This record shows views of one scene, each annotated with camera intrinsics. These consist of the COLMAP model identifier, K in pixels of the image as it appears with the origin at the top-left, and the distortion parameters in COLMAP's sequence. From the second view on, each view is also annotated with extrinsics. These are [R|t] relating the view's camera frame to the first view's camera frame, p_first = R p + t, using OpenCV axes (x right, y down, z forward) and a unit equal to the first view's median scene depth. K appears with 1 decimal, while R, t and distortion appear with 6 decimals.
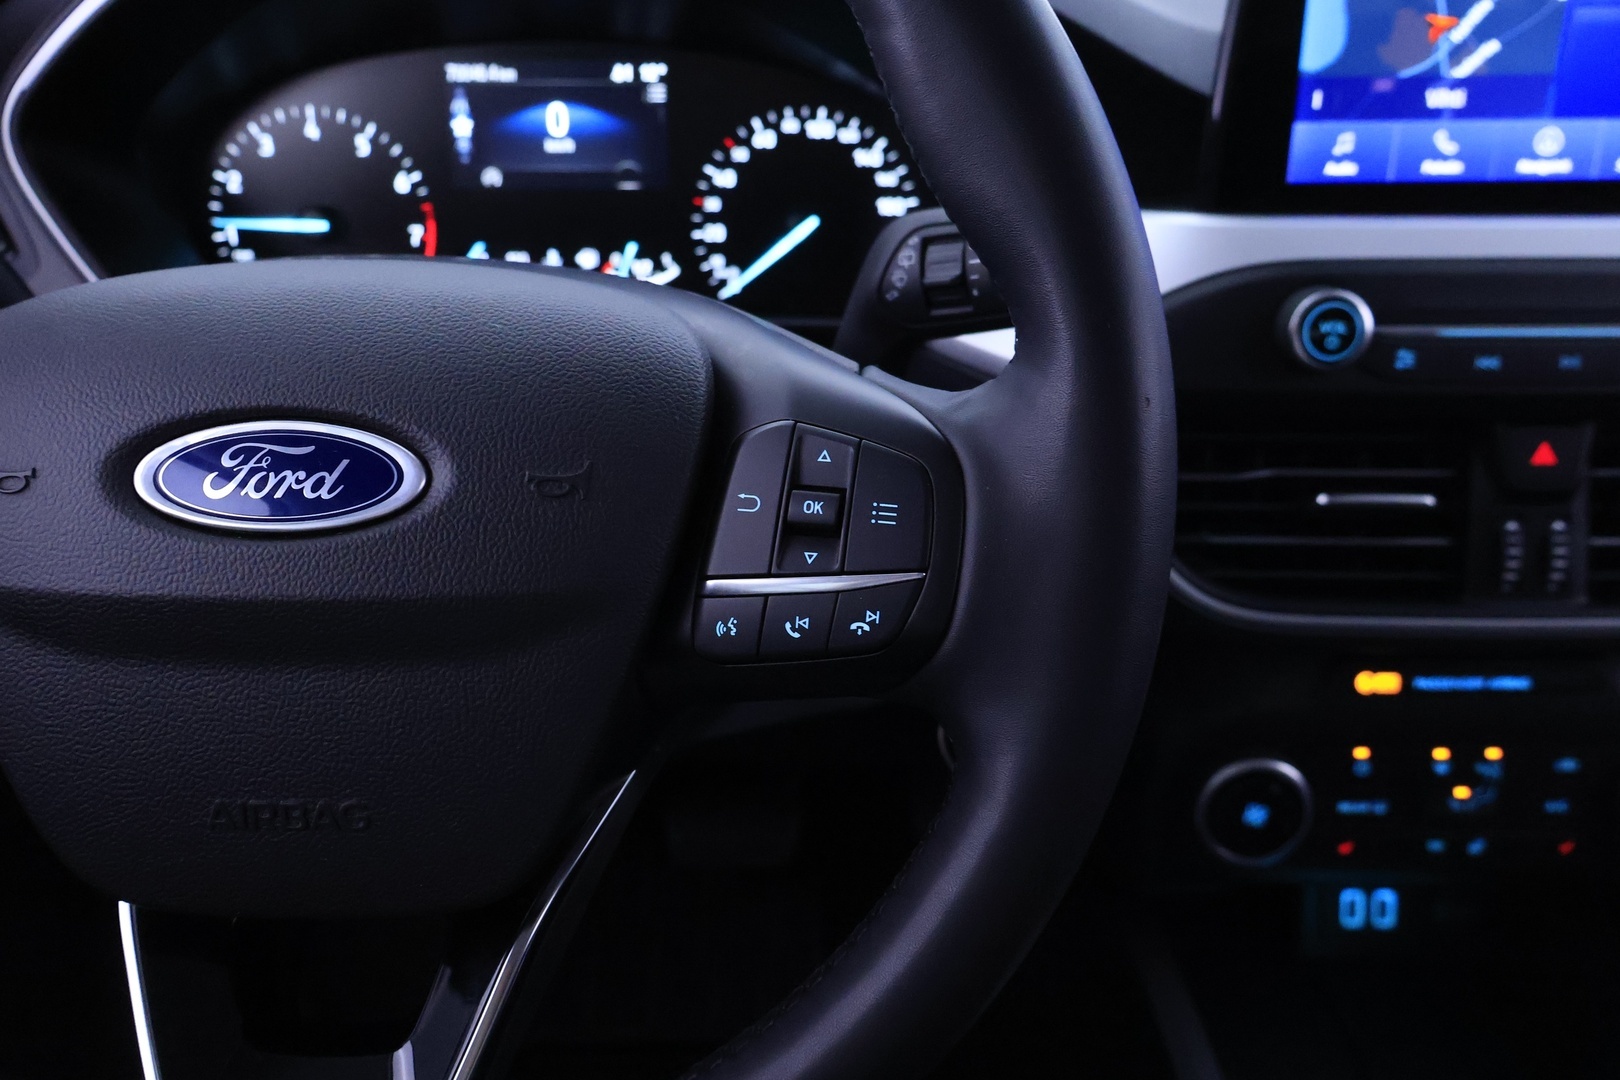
lens RADIAL K [[1345.3, 0, 836.6], [0, 1345.3, 537.9], [0, 0, 1]] dist [-0.012382, -0.001959]
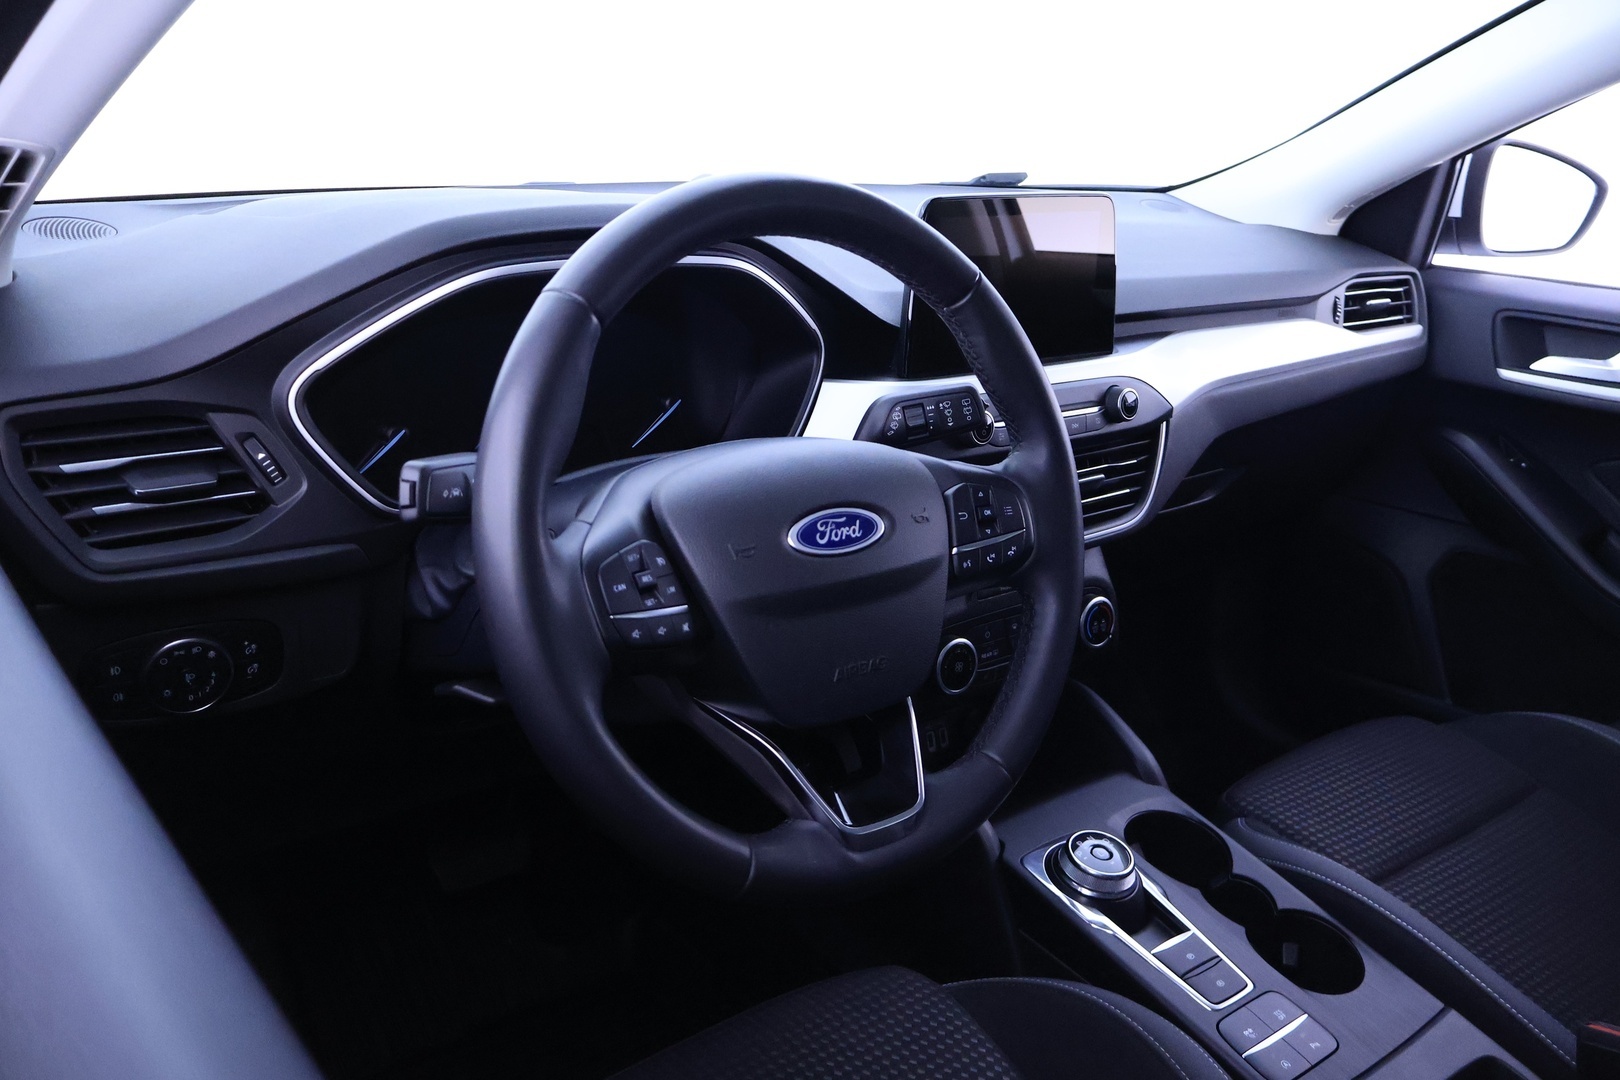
lens RADIAL K [[1345.3, 0, 836.6], [0, 1345.3, 537.9], [0, 0, 1]] dist [-0.012382, -0.001959]
pose [[0.777122, -0.162100, 0.608116, -0.958943], [0.208440, 0.978019, -0.005668, -0.010056], [-0.593830, 0.131161, 0.793828, -0.477096]]
